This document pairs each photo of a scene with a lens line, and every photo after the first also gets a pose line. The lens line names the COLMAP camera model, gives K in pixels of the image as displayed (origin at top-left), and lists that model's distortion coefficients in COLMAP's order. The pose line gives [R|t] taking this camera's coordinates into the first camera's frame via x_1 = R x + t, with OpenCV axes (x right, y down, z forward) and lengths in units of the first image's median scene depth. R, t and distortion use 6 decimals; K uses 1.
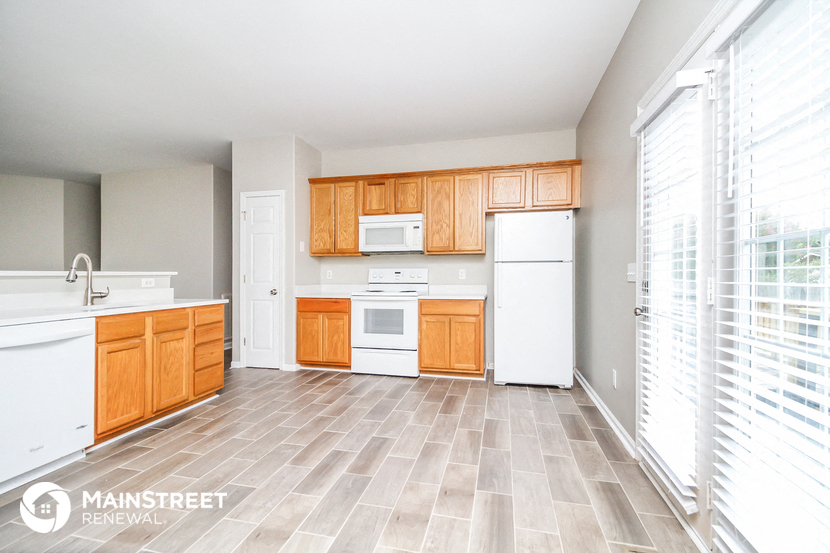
lens RADIAL K [[376.0, 0, 412.1], [0, 376.0, 276.2], [0, 0, 1]] dist [-0.000056, -0.000555]
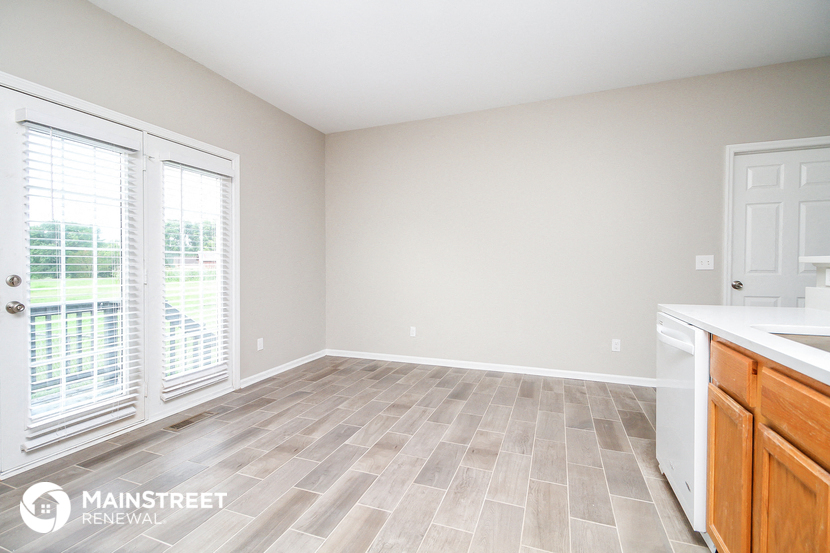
lens RADIAL K [[376.0, 0, 412.1], [0, 376.0, 276.2], [0, 0, 1]] dist [-0.000056, -0.000555]
pose [[-0.991655, 0.005877, 0.128788, -0.259997], [0.009328, 0.999613, 0.026212, 0.001092], [-0.128585, 0.027194, -0.991326, 0.945395]]
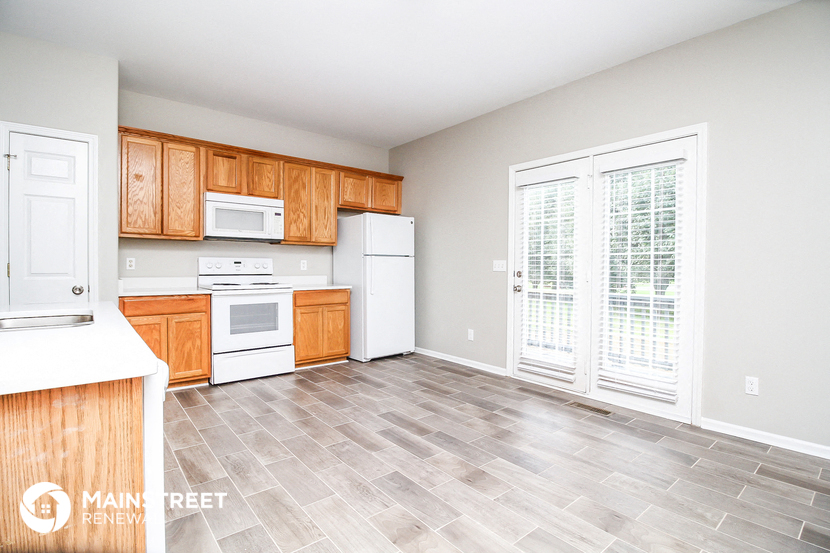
lens RADIAL K [[399.6, 0, 405.5], [0, 399.6, 275.2], [0, 0, 1]] dist [-0.019306, -0.000415]
pose [[0.609822, -0.011173, 0.792460, -0.610861], [-0.005450, 0.999818, 0.018291, 0.001095], [-0.792520, -0.015473, 0.609650, 0.154405]]
